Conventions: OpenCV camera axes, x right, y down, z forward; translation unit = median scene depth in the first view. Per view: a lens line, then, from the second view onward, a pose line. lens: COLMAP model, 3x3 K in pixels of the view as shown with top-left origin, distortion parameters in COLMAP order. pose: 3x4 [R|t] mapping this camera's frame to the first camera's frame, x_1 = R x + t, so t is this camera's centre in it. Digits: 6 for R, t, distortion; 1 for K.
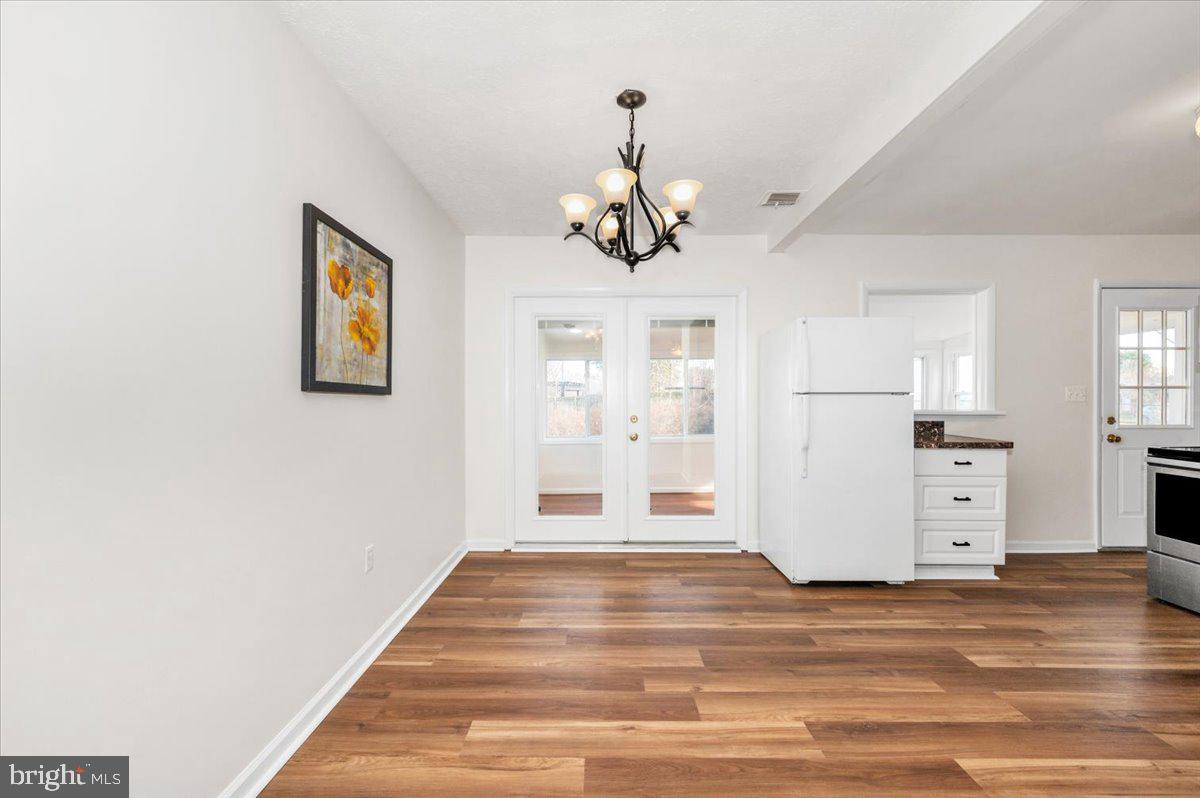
lens RADIAL K [[478.3, 0, 604.5], [0, 478.3, 401.6], [0, 0, 1]] dist [-0.000789, -0.000925]
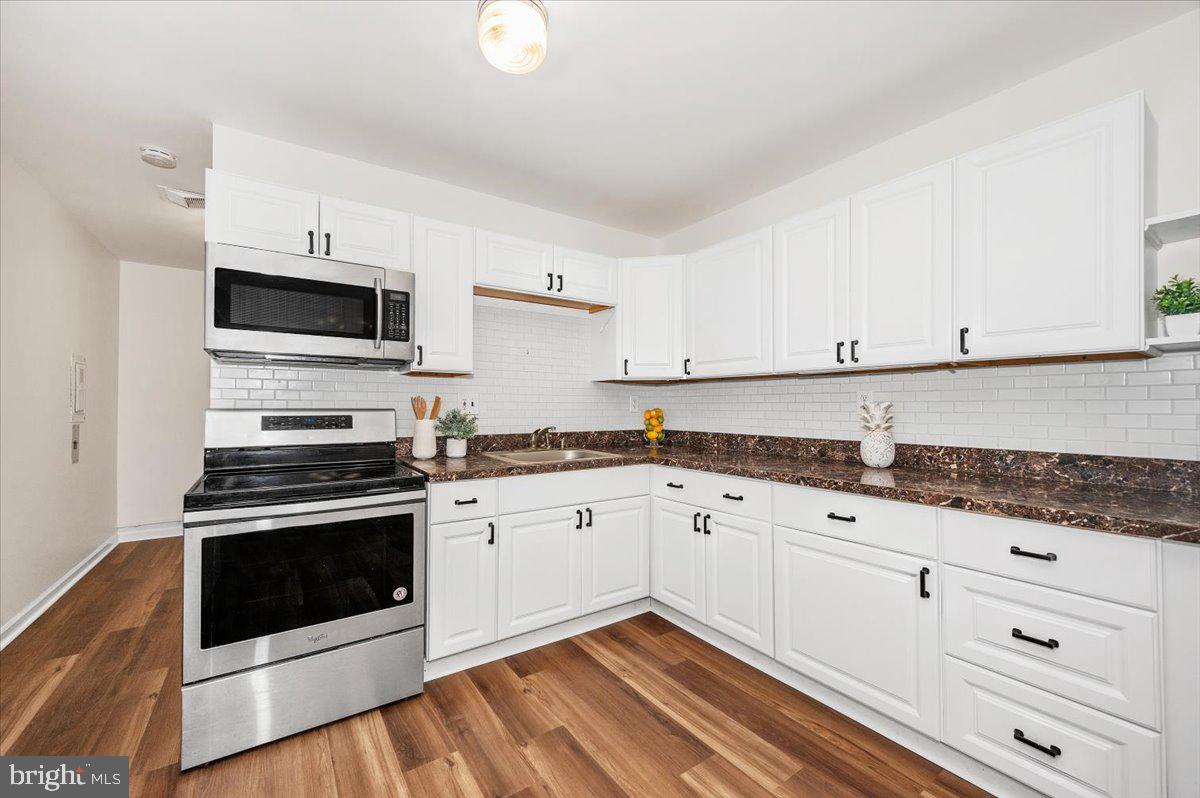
lens RADIAL K [[478.3, 0, 590.3], [0, 478.3, 400.1], [0, 0, 1]] dist [-0.000789, -0.000925]
pose [[-0.564182, 0.010982, 0.825577, 0.419561], [0.005811, 0.999940, -0.009330, -0.004729], [-0.825630, -0.000467, -0.564212, 0.902437]]
